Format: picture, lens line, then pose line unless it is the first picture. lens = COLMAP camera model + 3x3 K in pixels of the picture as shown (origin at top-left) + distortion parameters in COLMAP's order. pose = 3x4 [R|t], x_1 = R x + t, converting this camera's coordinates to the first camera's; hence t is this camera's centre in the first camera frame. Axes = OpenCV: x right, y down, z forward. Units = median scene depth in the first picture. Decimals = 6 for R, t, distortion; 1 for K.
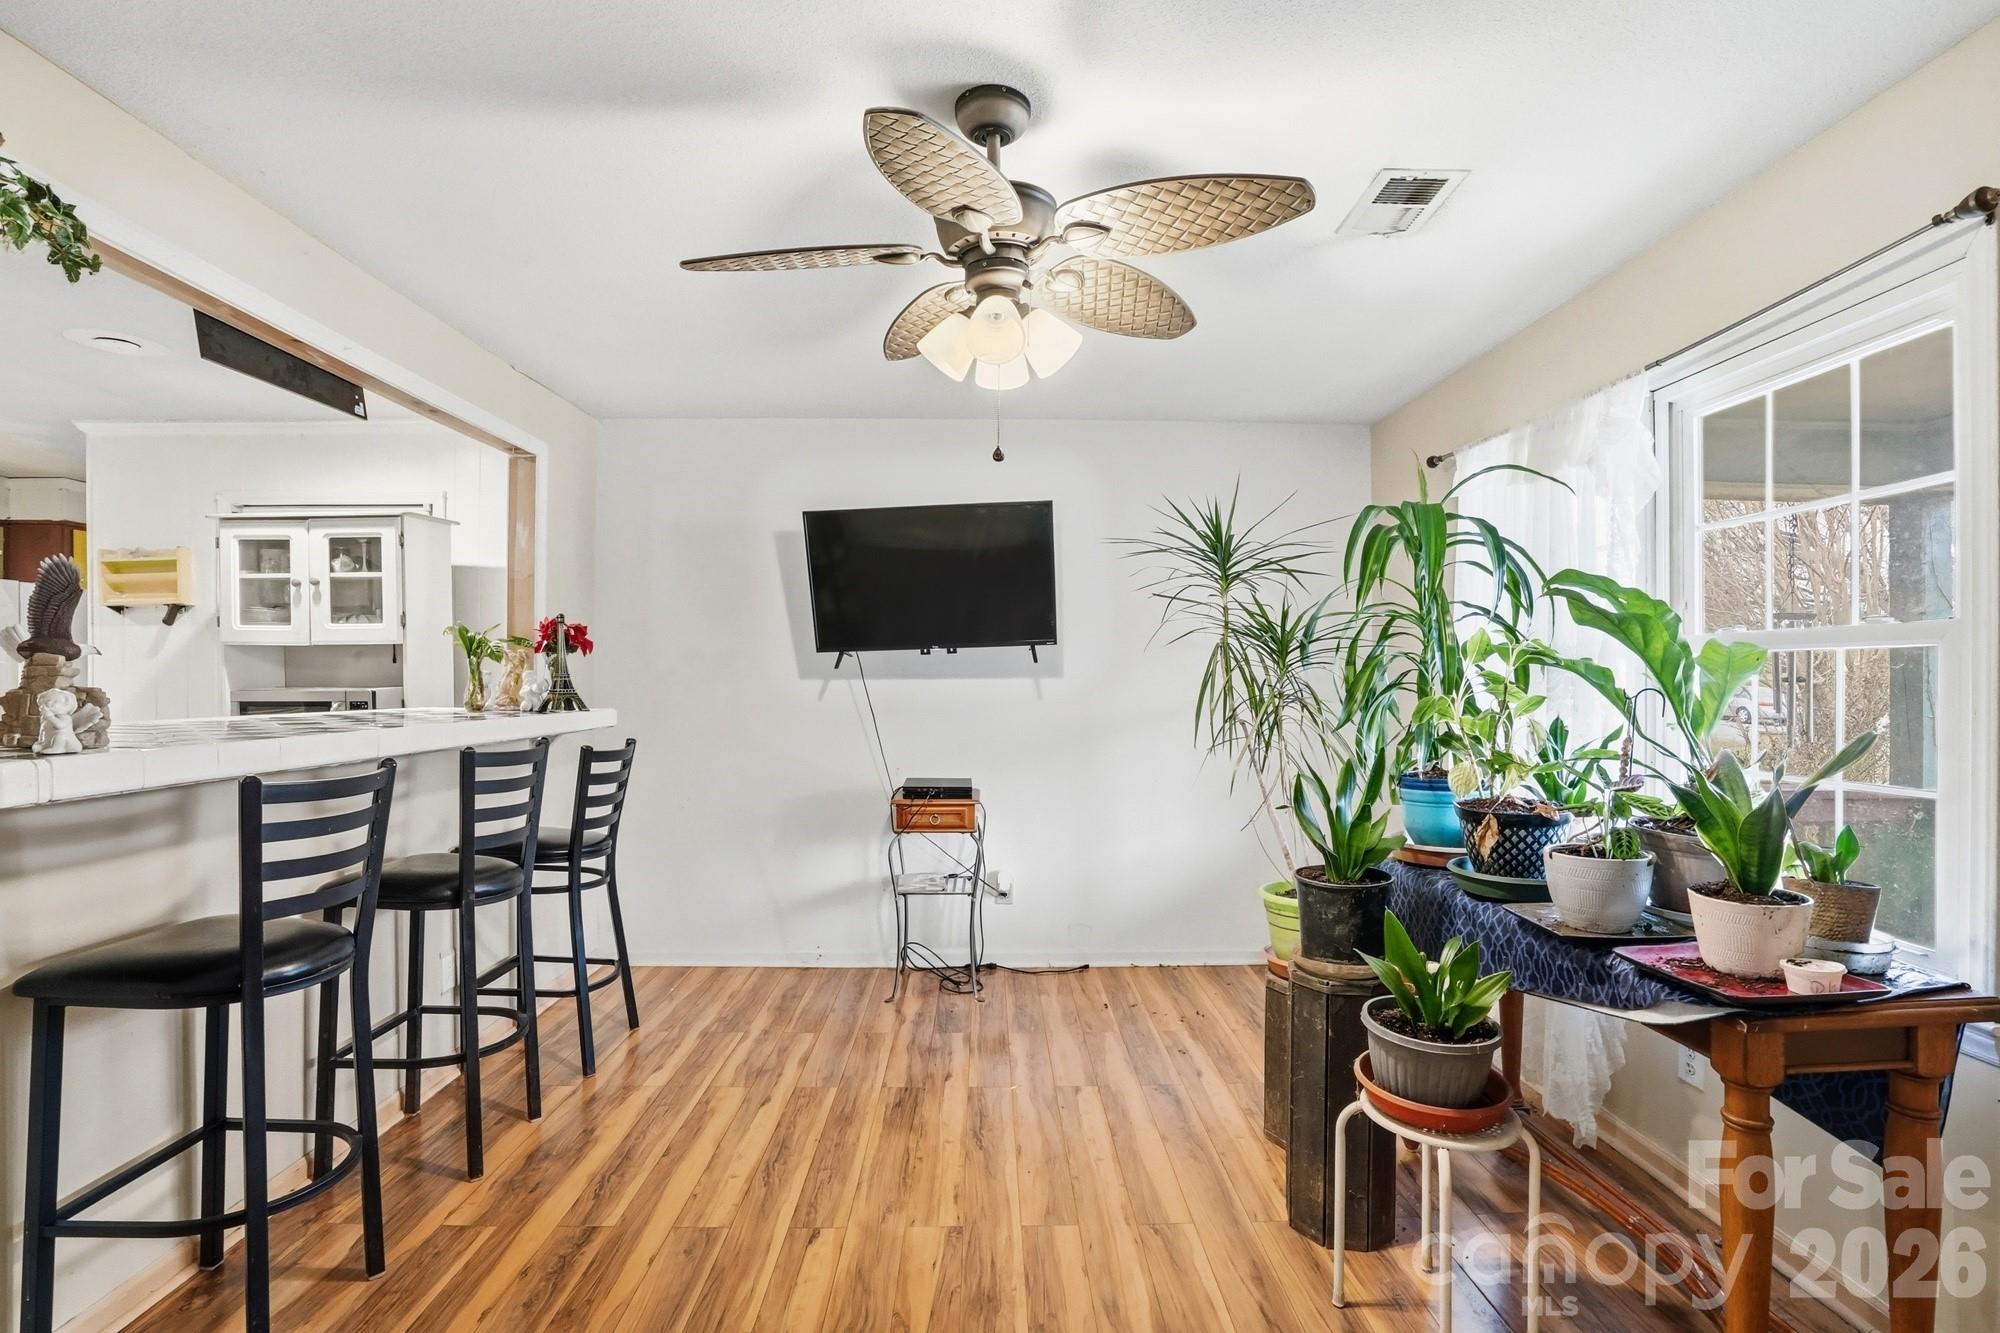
lens RADIAL K [[934.6, 0, 1001.6], [0, 934.6, 676.2], [0, 0, 1]] dist [-0.069783, 0.030328]
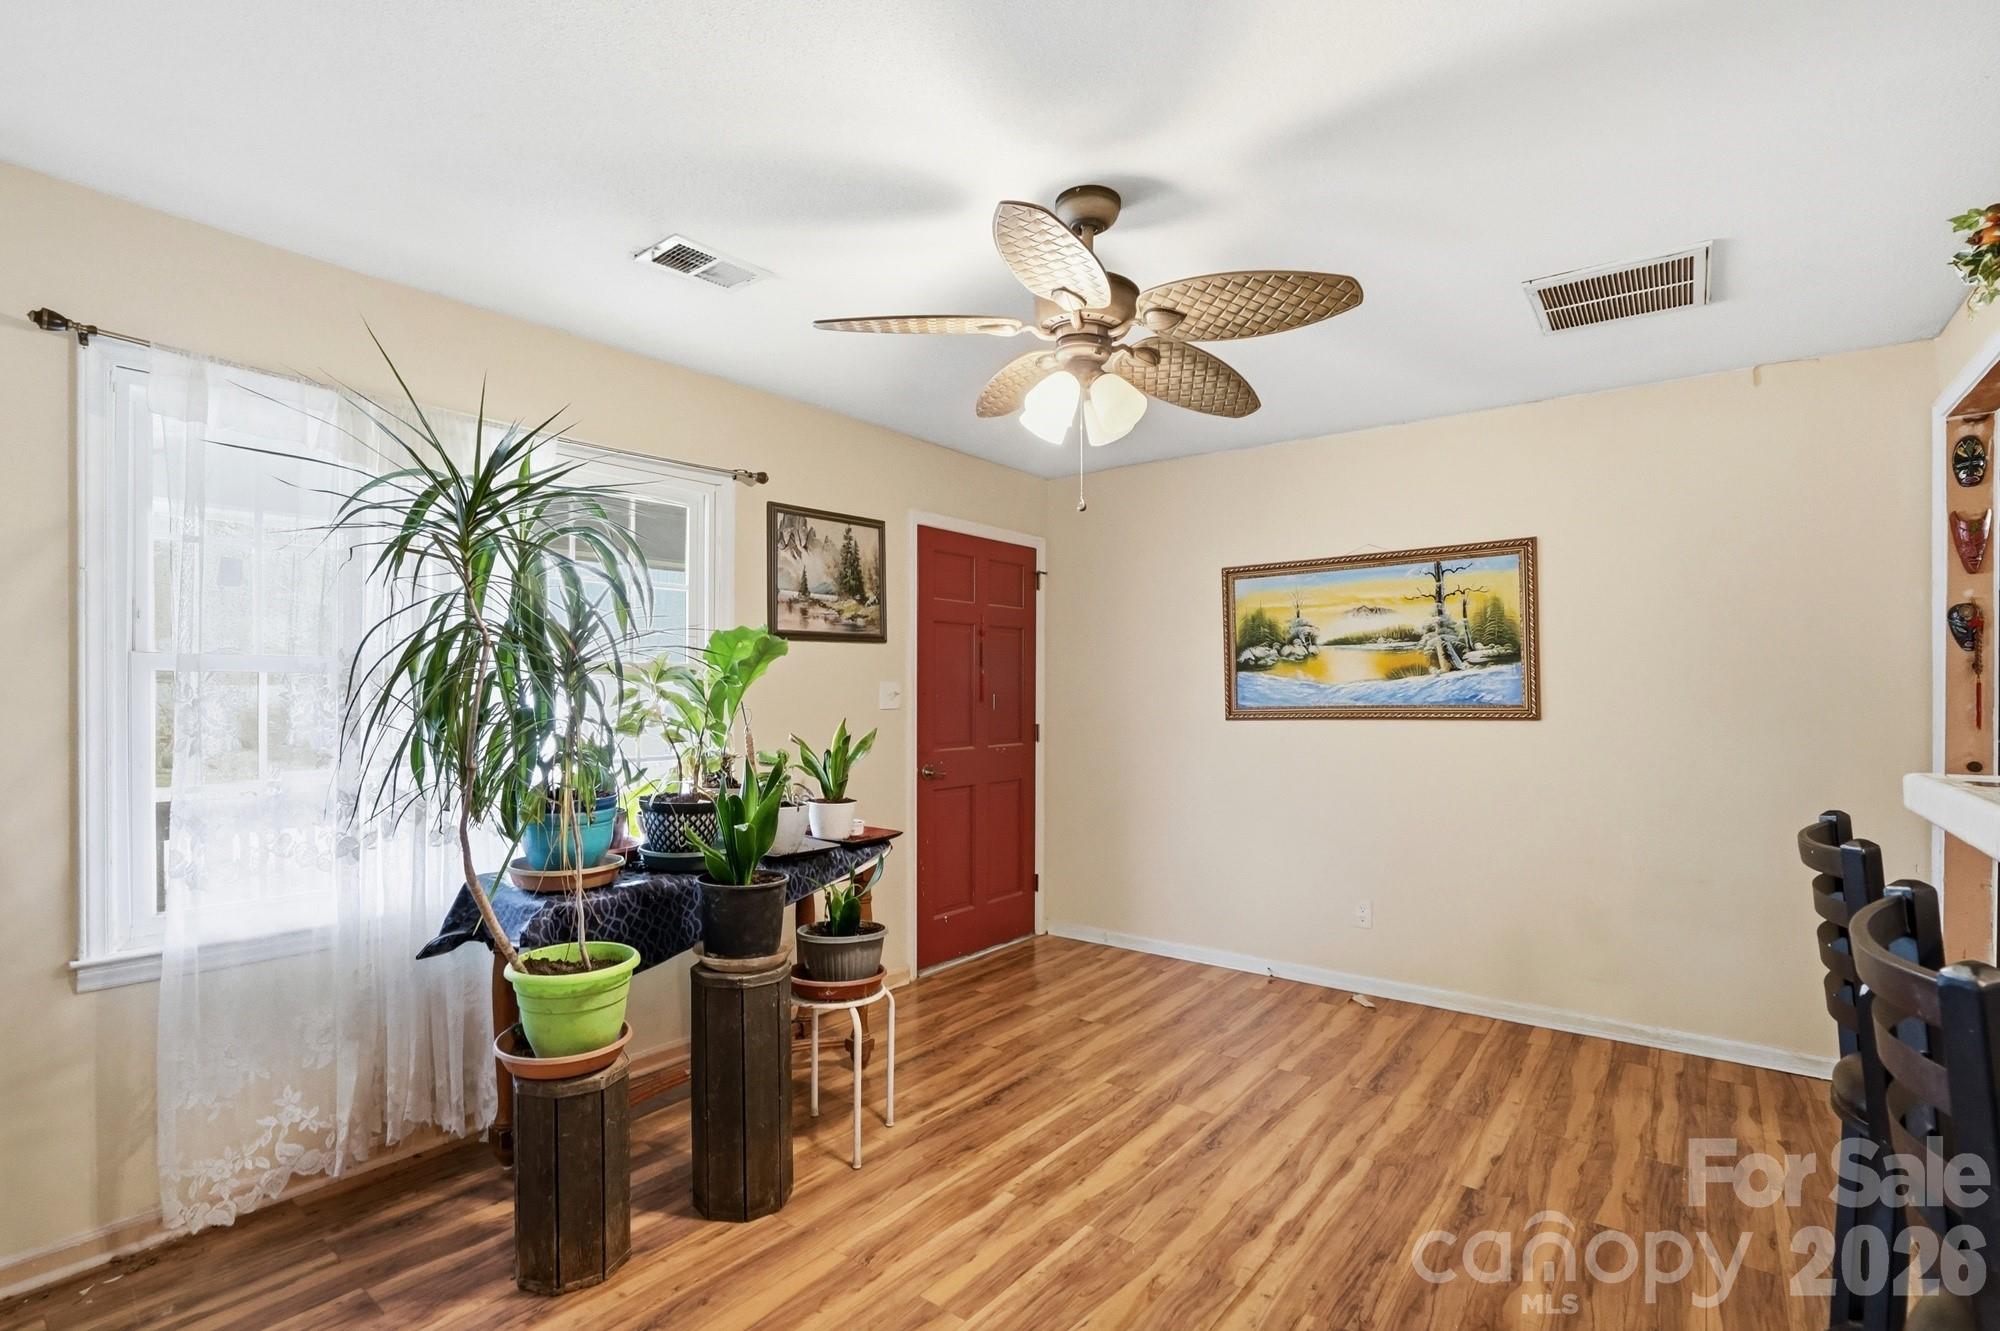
lens RADIAL K [[944.4, 0, 1003.9], [0, 944.4, 698.5], [0, 0, 1]] dist [-0.002543, -0.000243]
pose [[-0.777909, -0.009008, 0.628312, -0.345495], [-0.005666, 0.999957, 0.007321, -0.003679], [-0.628351, 0.002135, -0.777927, 1.013882]]
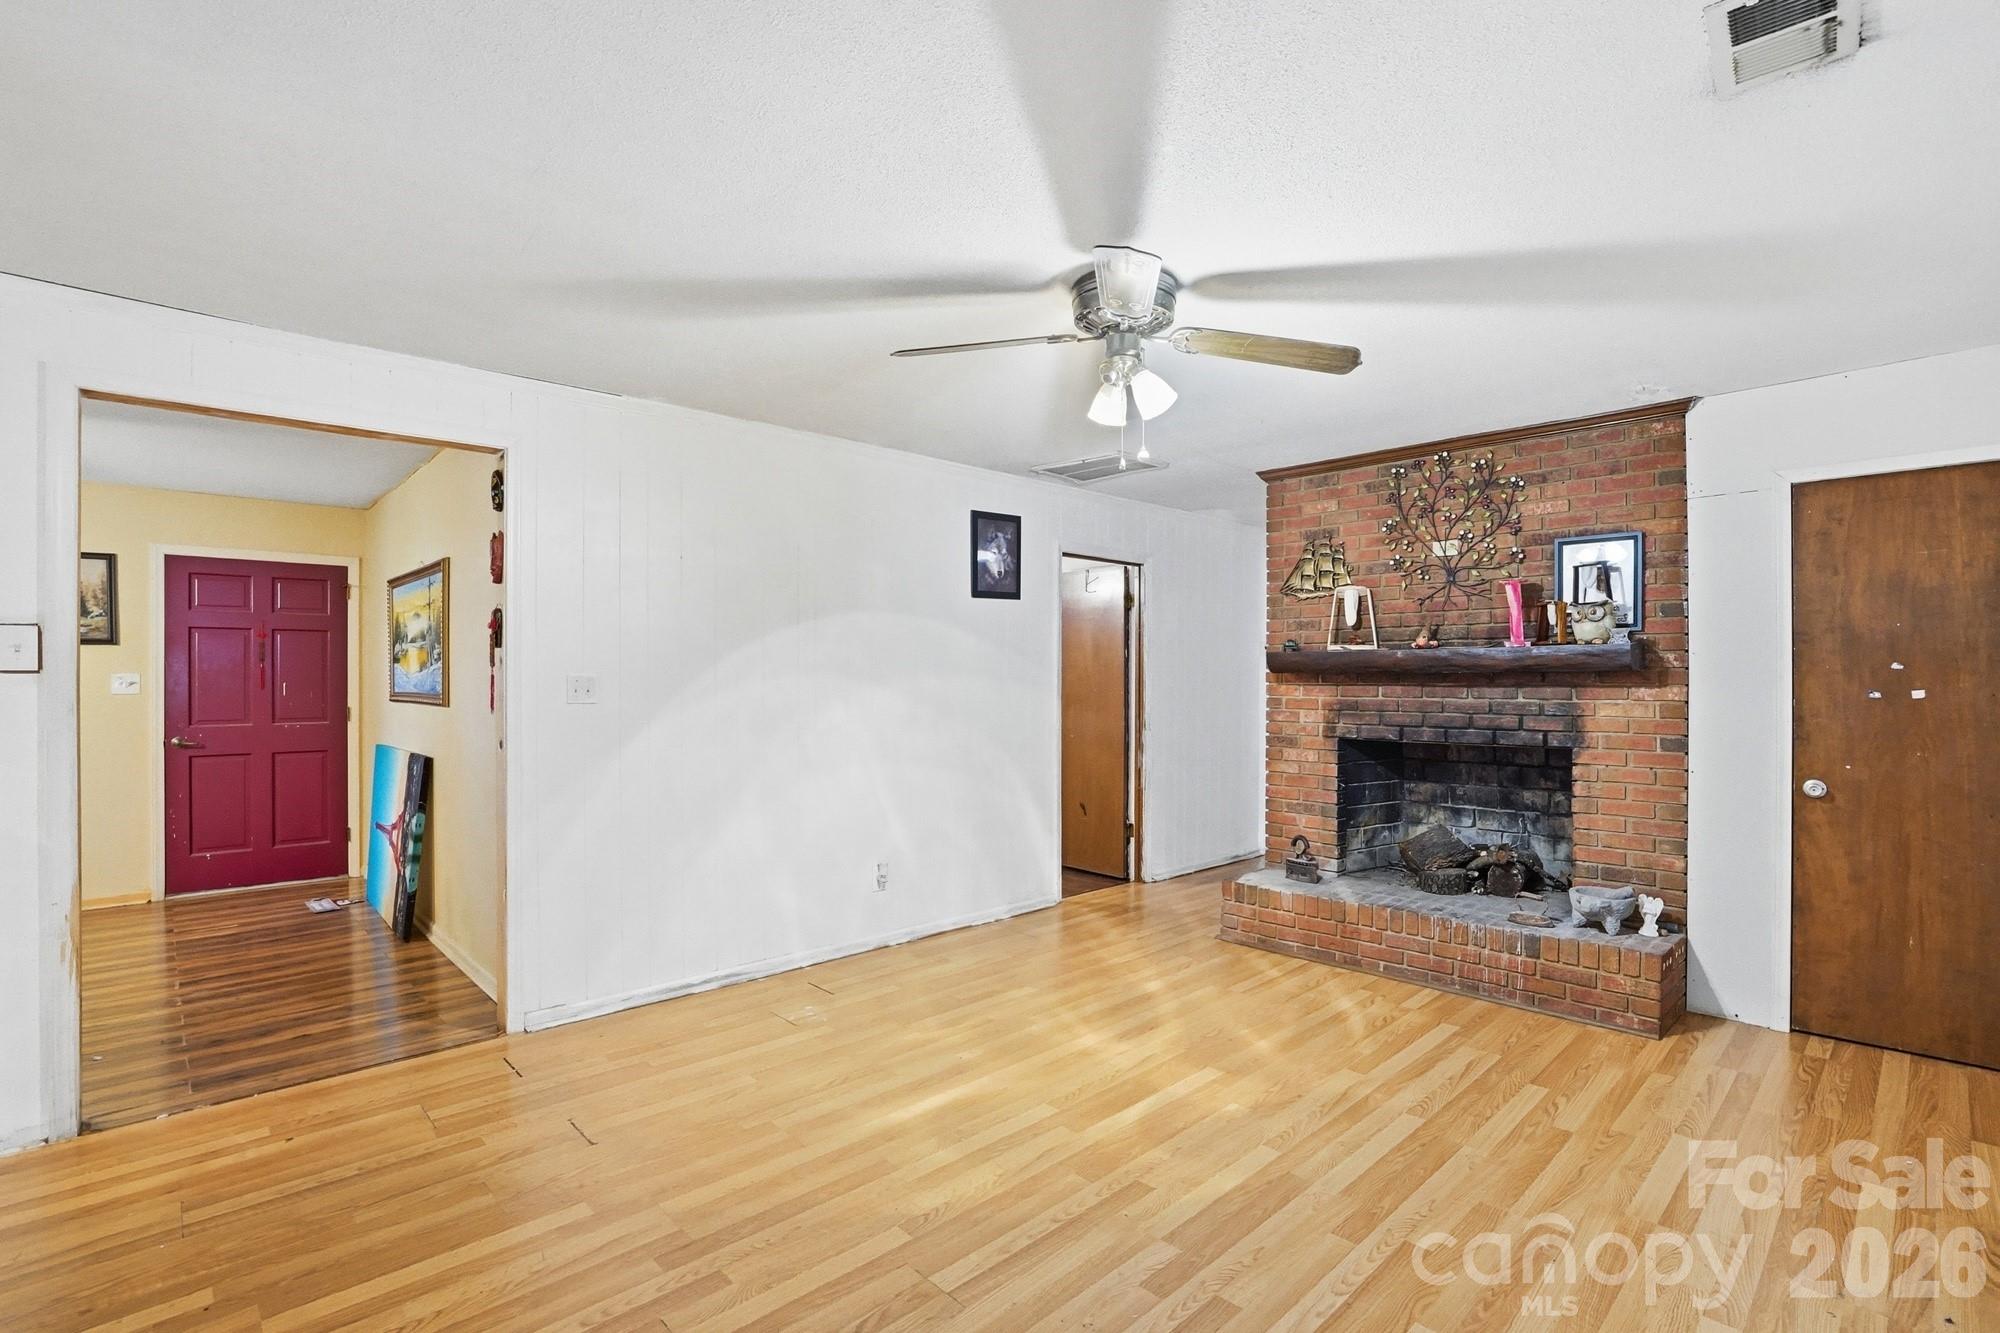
lens RADIAL K [[934.6, 0, 1001.6], [0, 934.6, 676.2], [0, 0, 1]] dist [-0.069783, 0.030328]
pose [[-0.672337, -0.001098, 0.740244, -1.567011], [-0.005582, 0.999978, -0.003587, -0.013888], [-0.740224, -0.006543, -0.672328, 0.129046]]
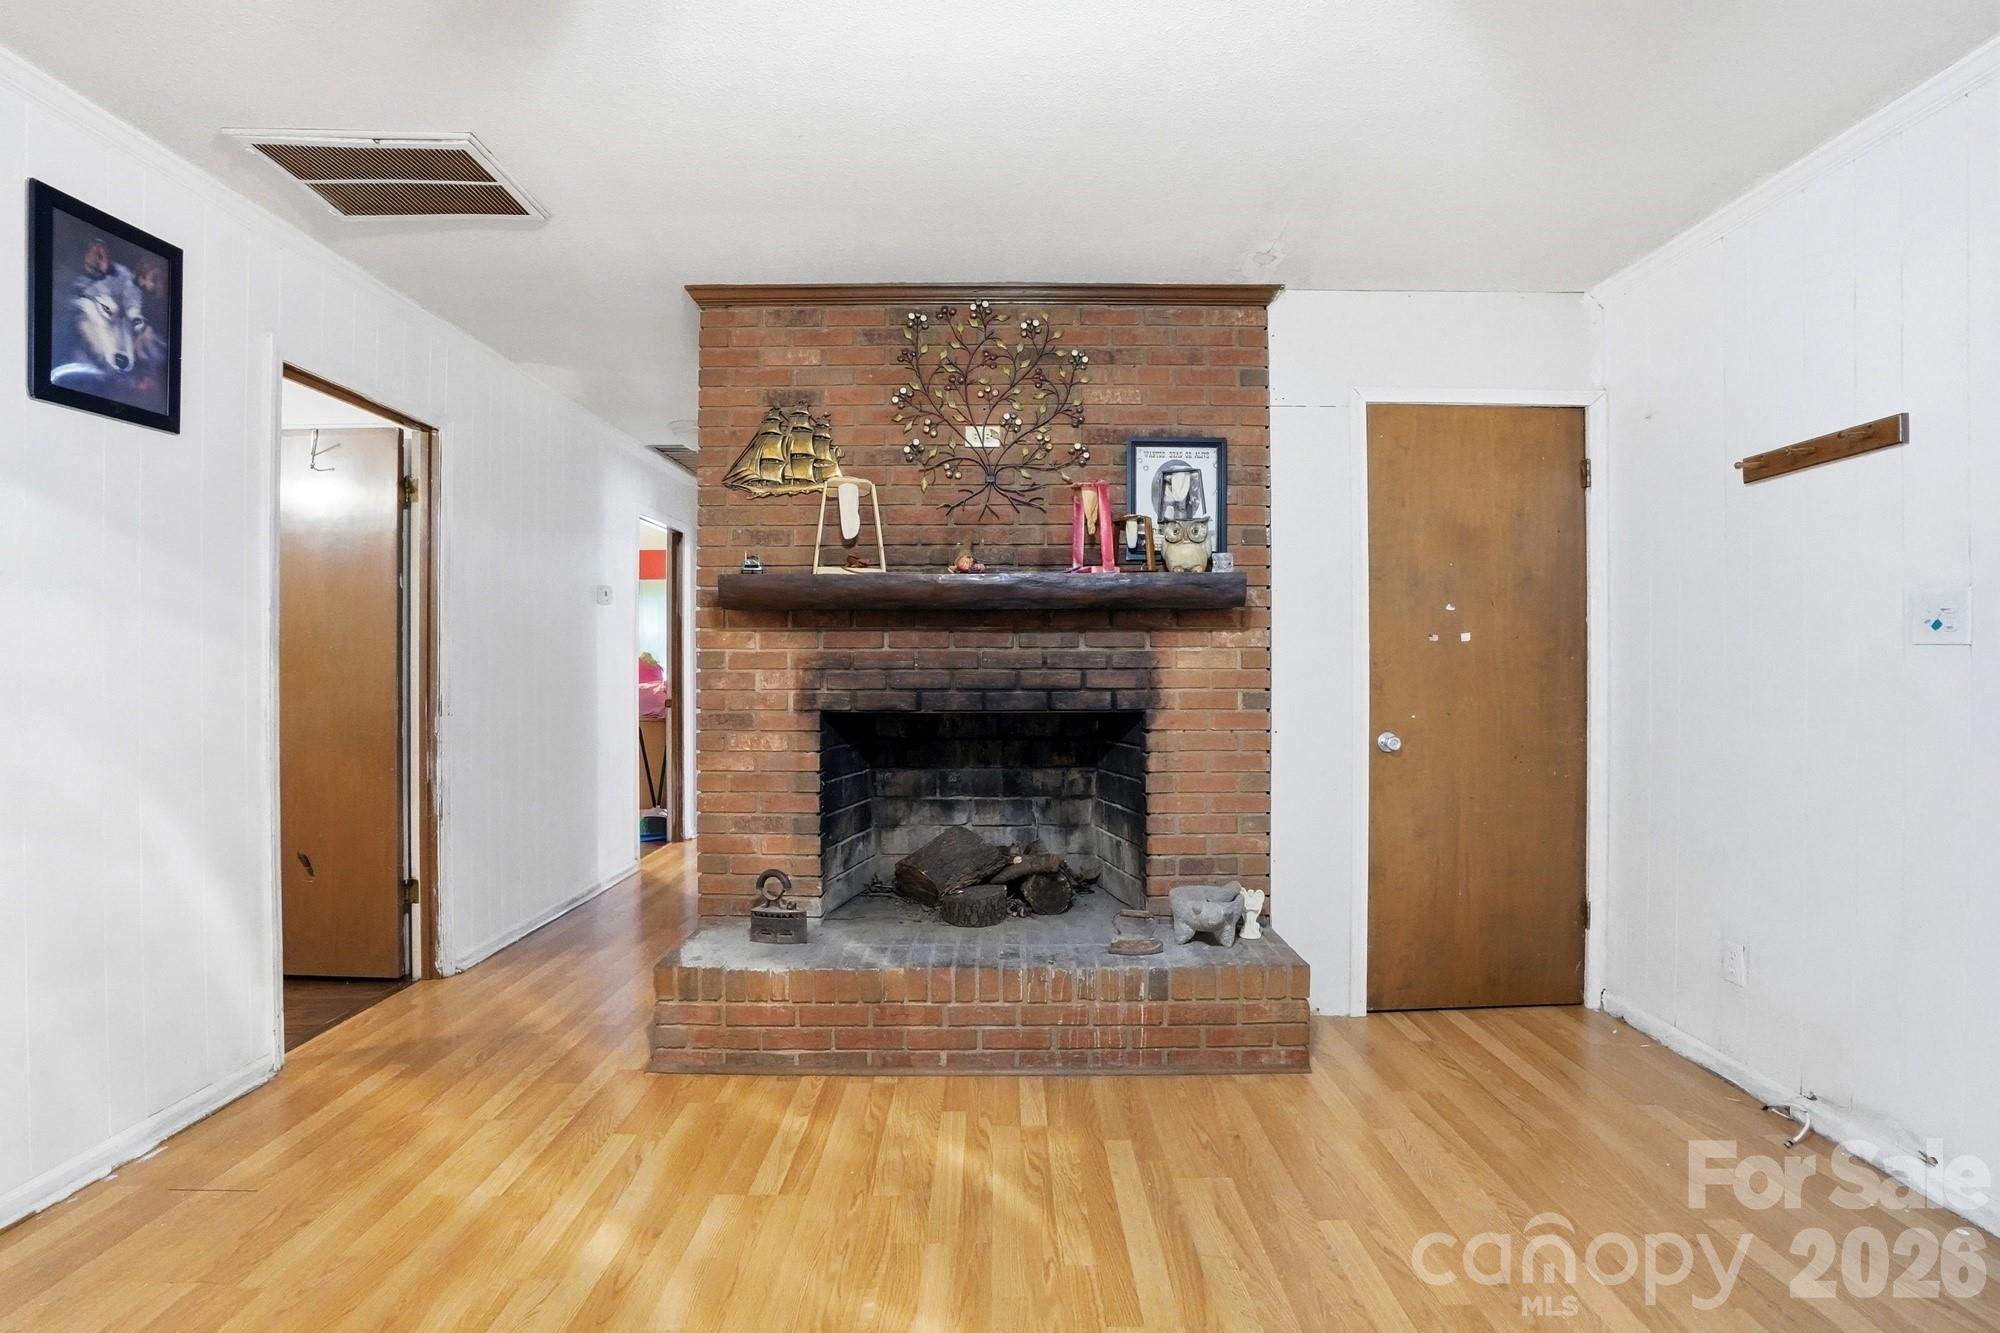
lens RADIAL K [[937.0, 0, 1004.6], [0, 937.0, 668.0], [0, 0, 1]] dist [-0.060032, 0.020767]
pose [[-0.999872, -0.001603, 0.015948, -1.099945], [-0.001625, 0.999998, -0.001368, 0.026752], [-0.015946, -0.001394, -0.999872, -0.244787]]
